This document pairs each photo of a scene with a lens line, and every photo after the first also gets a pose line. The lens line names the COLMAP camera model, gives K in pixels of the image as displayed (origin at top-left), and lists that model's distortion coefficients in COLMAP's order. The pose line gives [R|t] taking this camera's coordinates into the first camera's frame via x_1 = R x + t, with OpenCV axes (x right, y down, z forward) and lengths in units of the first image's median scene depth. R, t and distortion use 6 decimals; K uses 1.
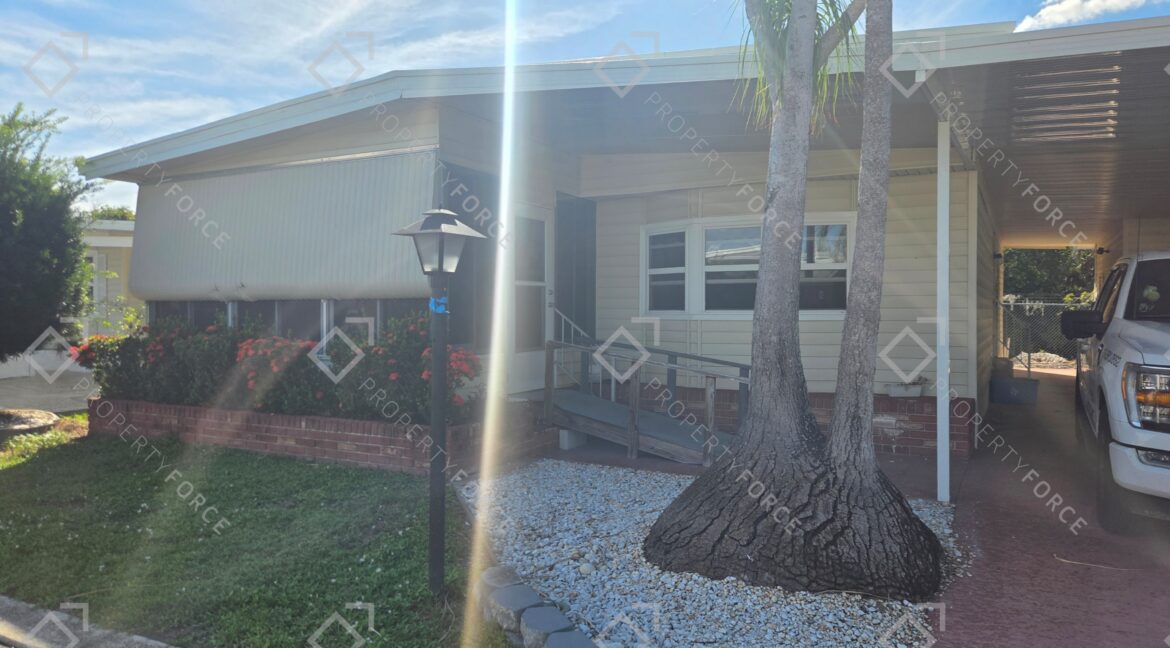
lens RADIAL K [[779.6, 0, 600.6], [0, 779.6, 321.7], [0, 0, 1]] dist [0.079572, -0.077814]
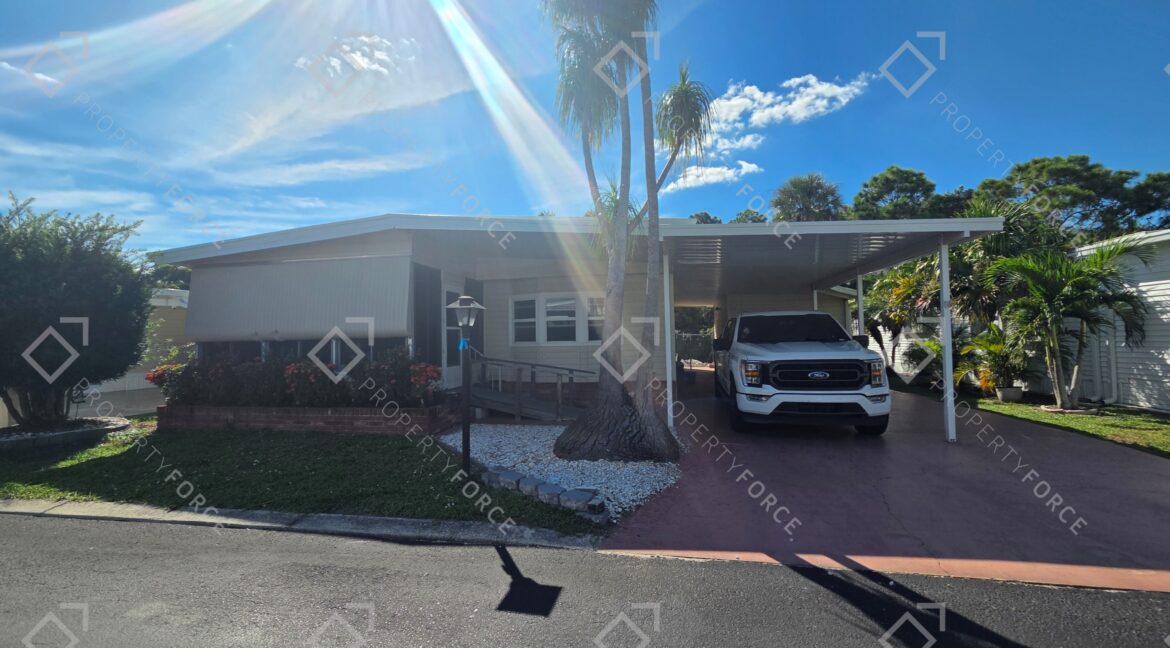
lens RADIAL K [[481.8, 0, 585.0], [0, 481.8, 324.0], [0, 0, 1]] dist [-0.001000, -0.000040]
pose [[0.952411, -0.008386, 0.304701, -0.143127], [0.023147, 0.998725, -0.044867, -0.001705], [-0.303936, 0.049784, 0.951391, -0.156248]]
